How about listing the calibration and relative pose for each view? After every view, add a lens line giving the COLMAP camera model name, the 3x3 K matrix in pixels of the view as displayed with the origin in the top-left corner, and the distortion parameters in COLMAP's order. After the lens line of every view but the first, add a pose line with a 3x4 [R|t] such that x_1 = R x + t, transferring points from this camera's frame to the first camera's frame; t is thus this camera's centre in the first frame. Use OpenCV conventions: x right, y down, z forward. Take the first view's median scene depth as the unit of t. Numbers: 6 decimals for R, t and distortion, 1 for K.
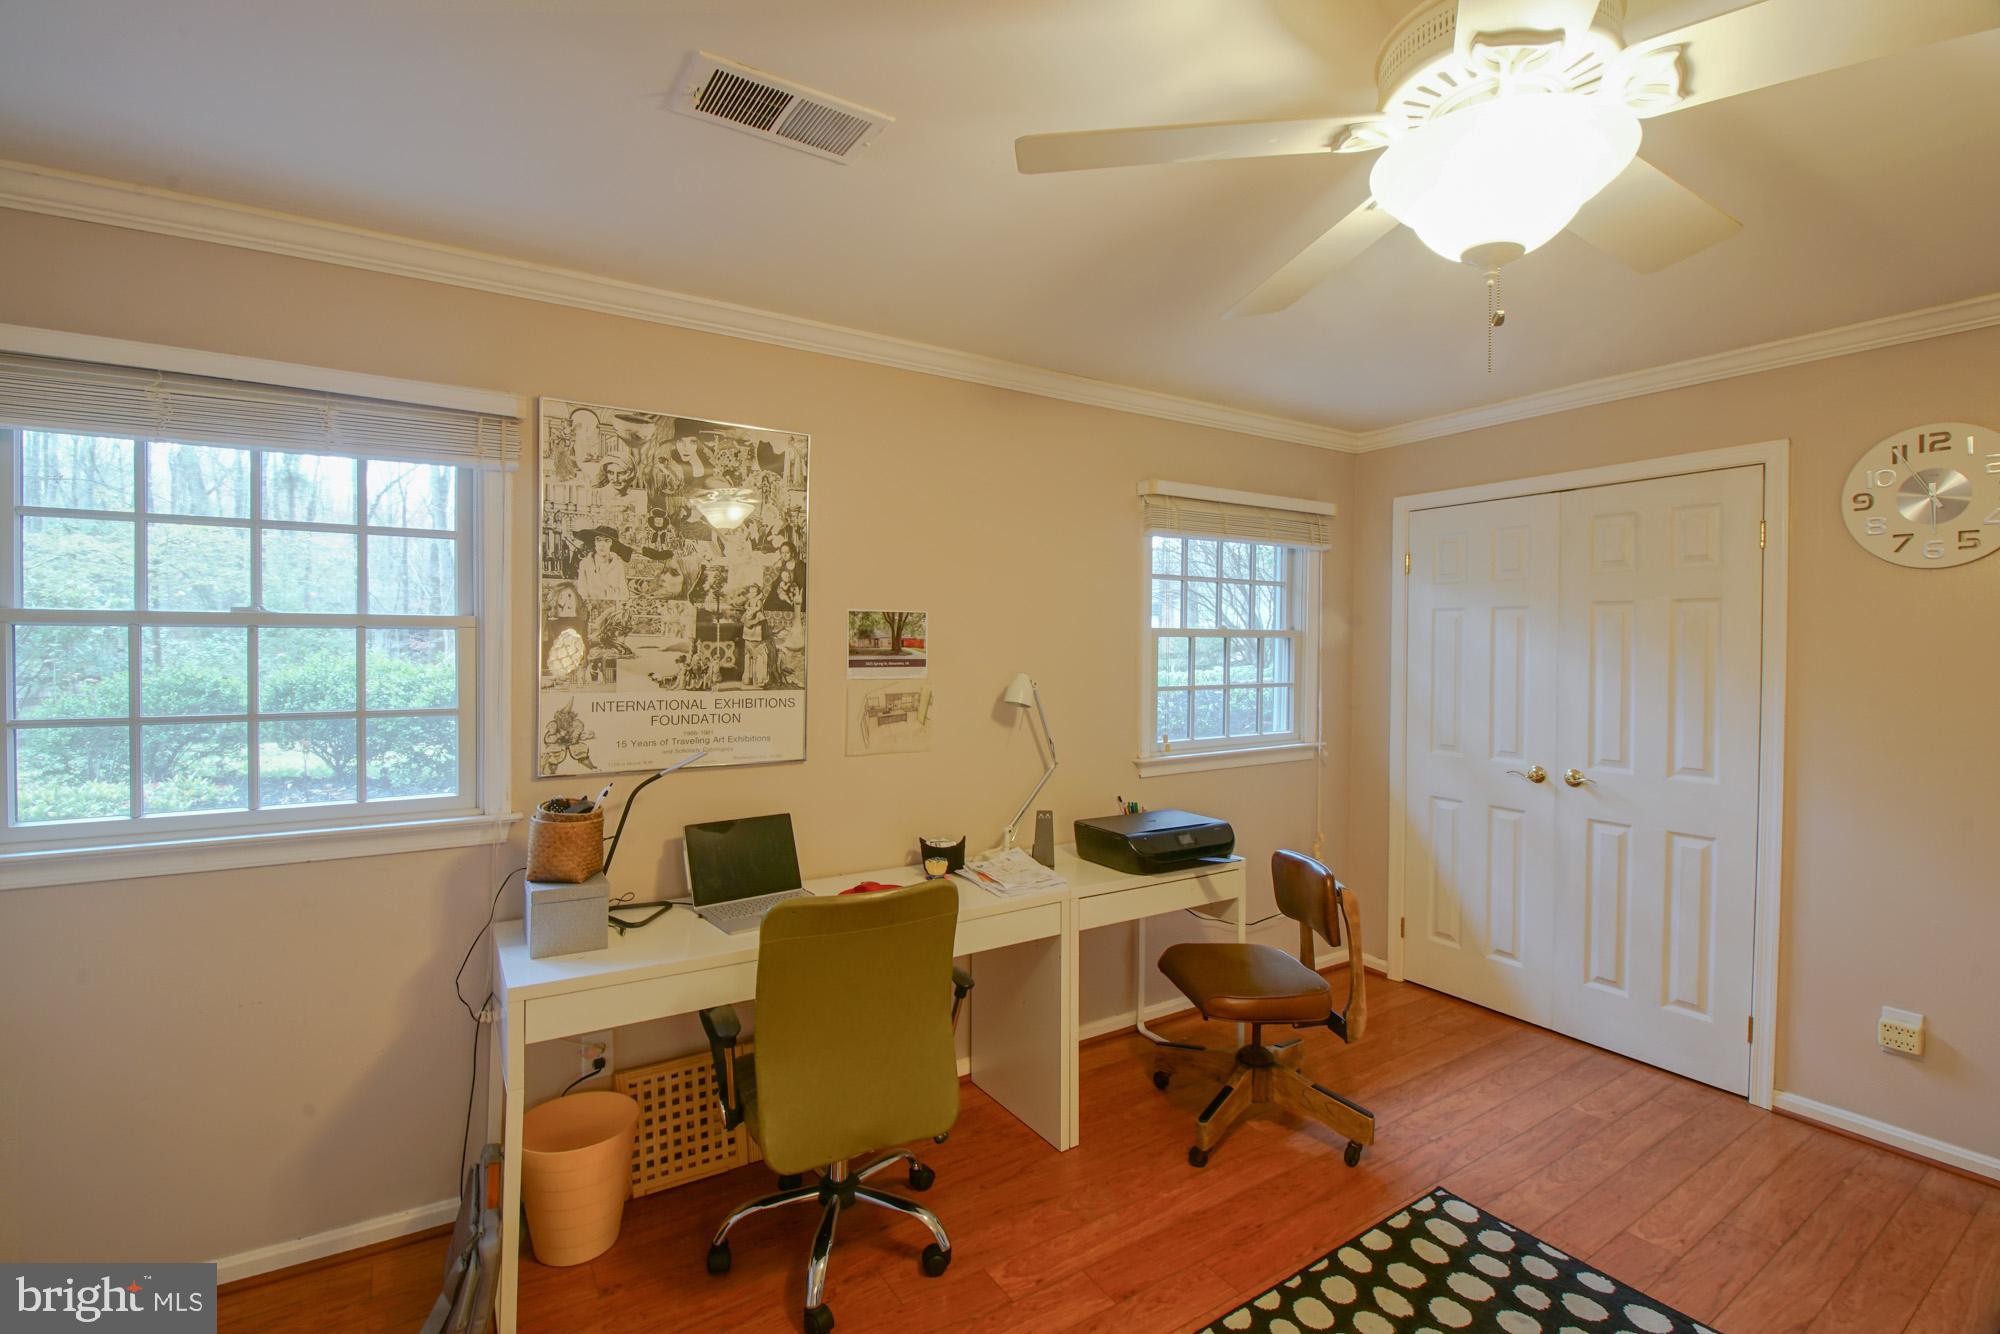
lens RADIAL K [[891.4, 0, 996.8], [0, 891.4, 657.7], [0, 0, 1]] dist [-0.002063, -0.010488]
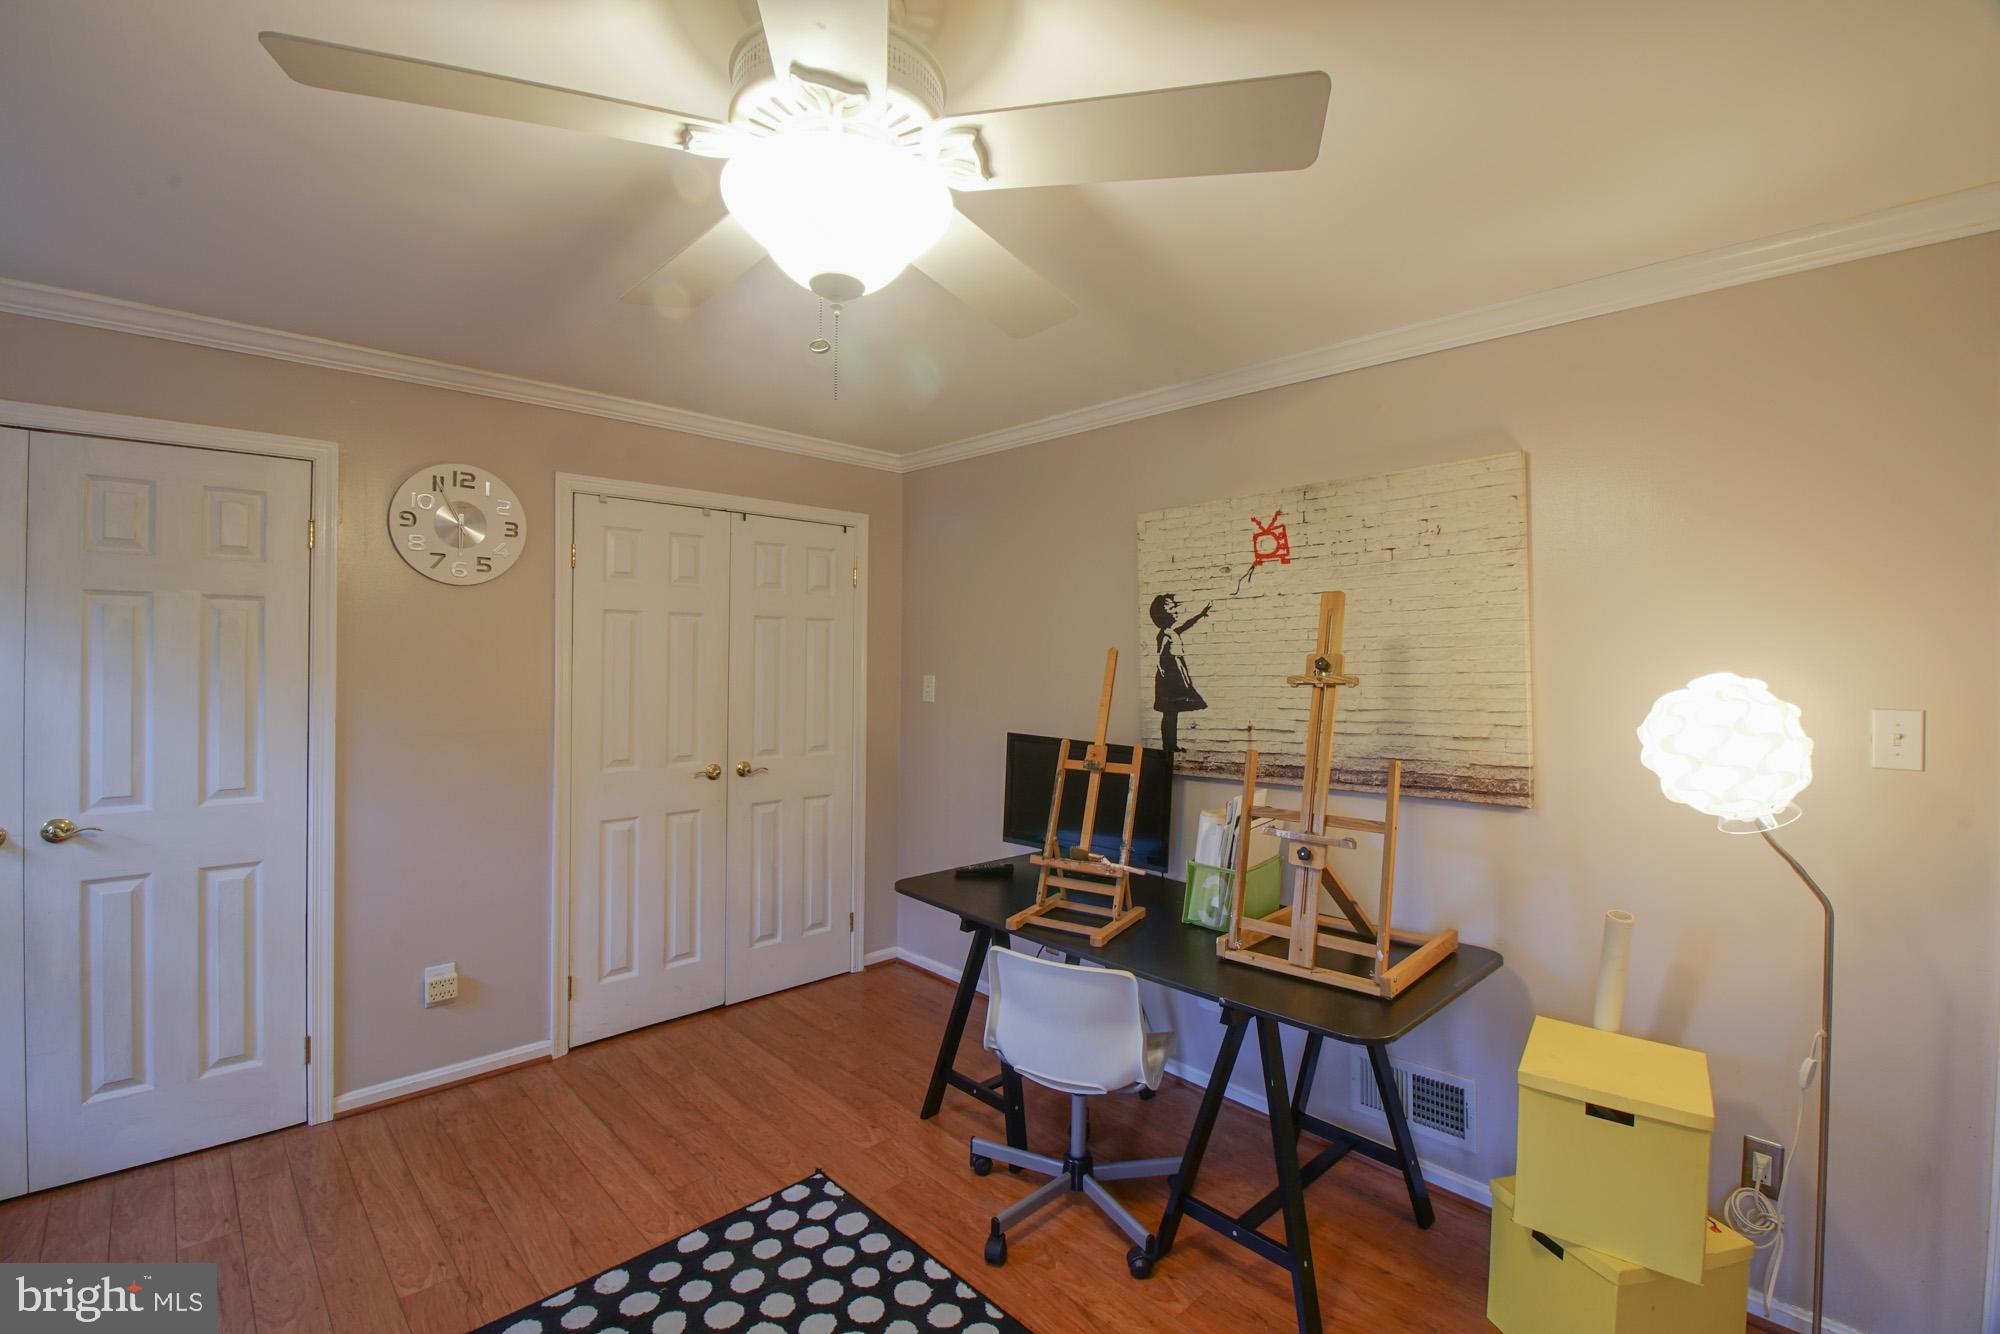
lens RADIAL K [[891.4, 0, 1000.2], [0, 891.4, 664.9], [0, 0, 1]] dist [-0.002063, -0.010488]
pose [[-0.189238, -0.009389, 0.981886, -0.245289], [0.009286, 0.999892, 0.011351, -0.000436], [-0.981887, 0.011266, -0.189131, 0.475925]]
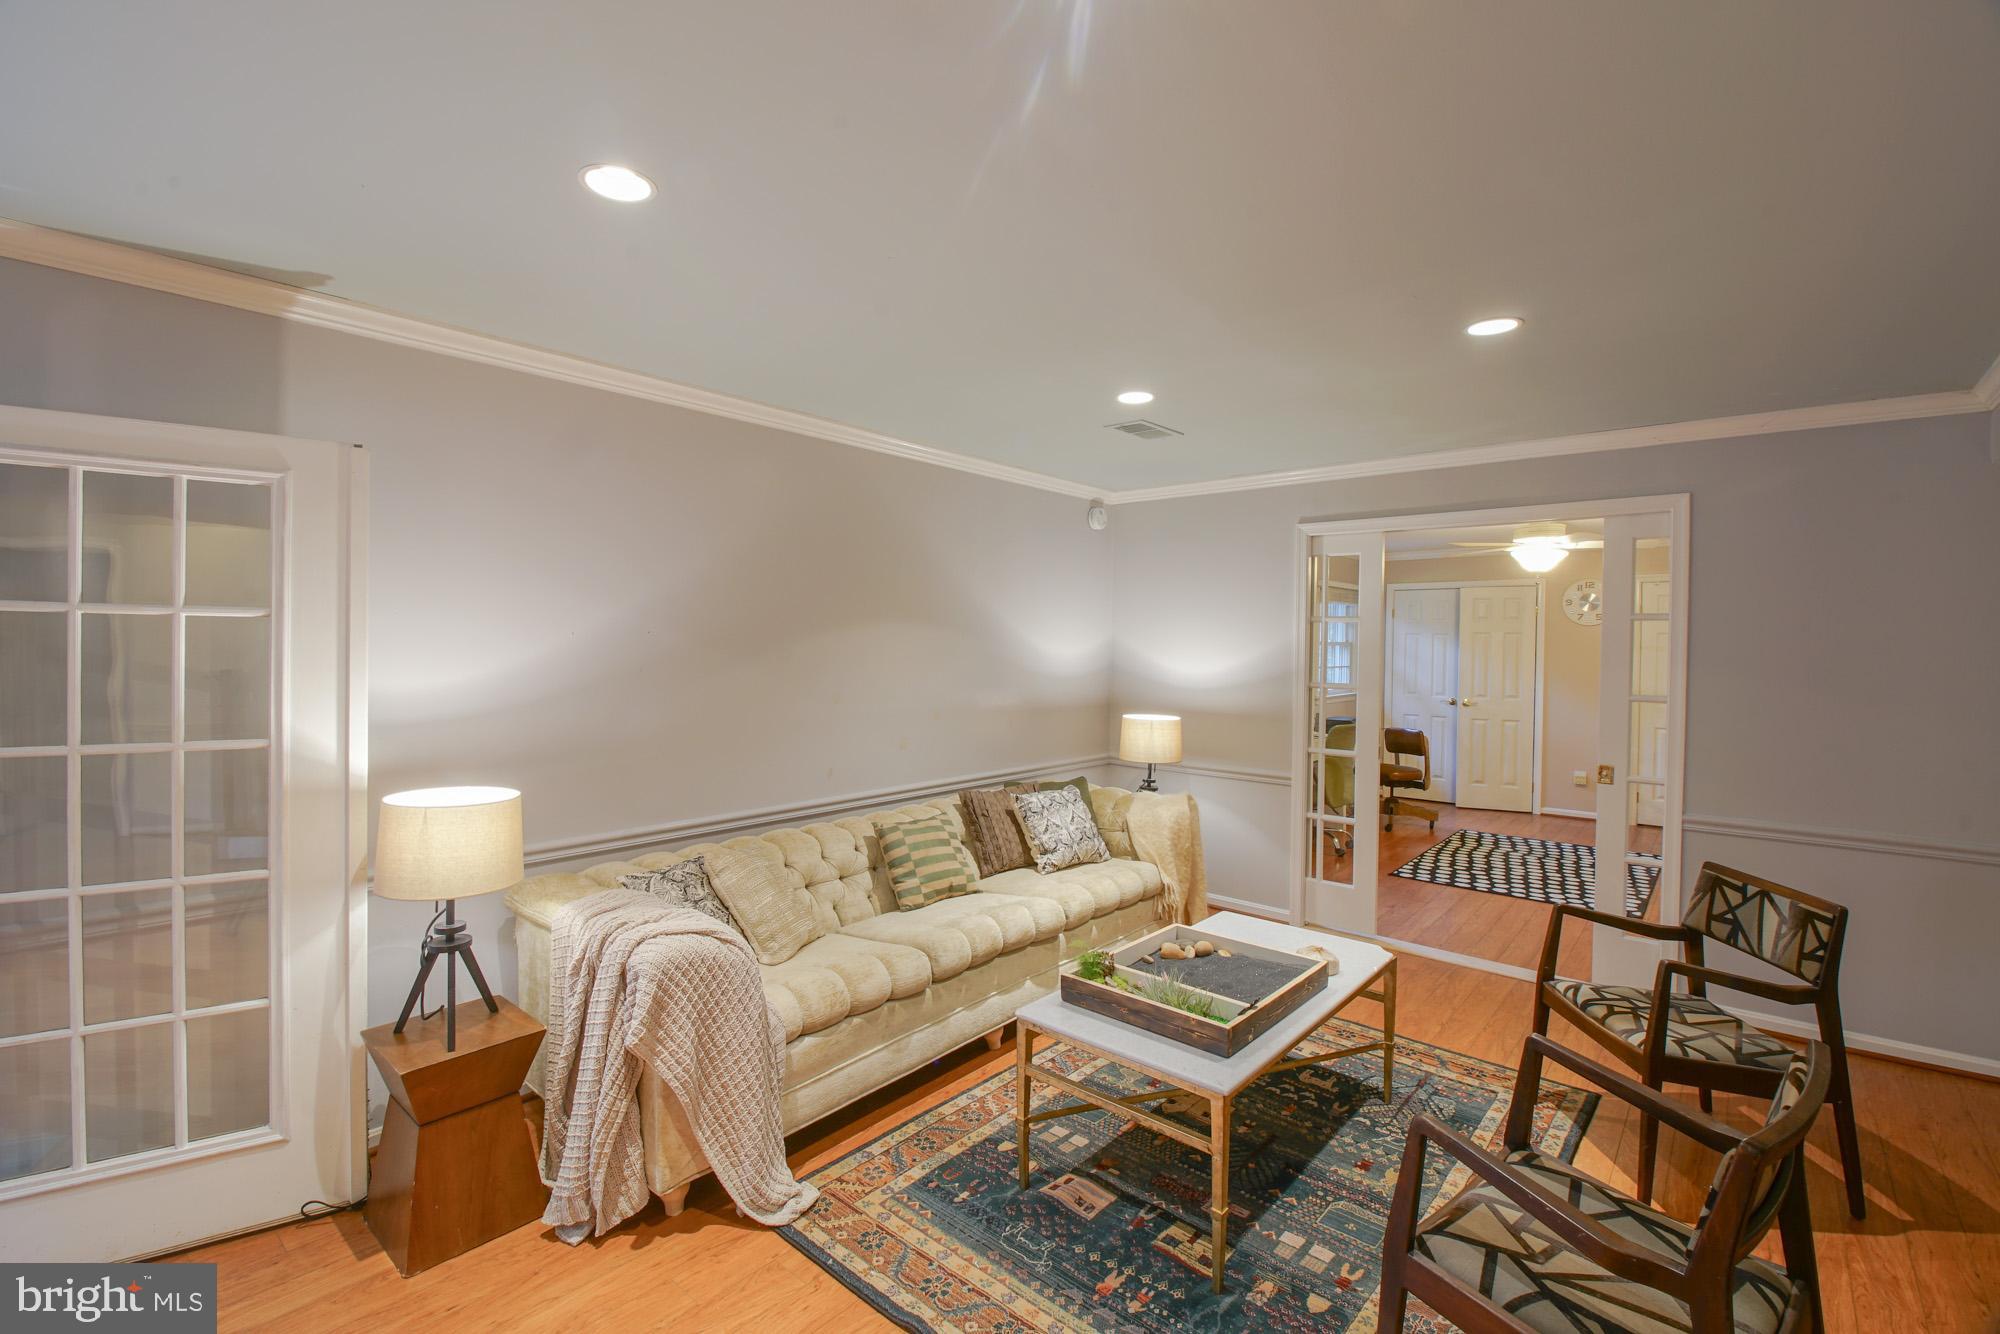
lens RADIAL K [[891.4, 0, 996.6], [0, 891.4, 661.6], [0, 0, 1]] dist [-0.002063, -0.010488]
pose [[0.955638, -0.003628, 0.294522, -1.731852], [0.003354, 0.999993, 0.001435, 0.013969], [-0.294525, -0.000383, 0.955644, -1.291542]]
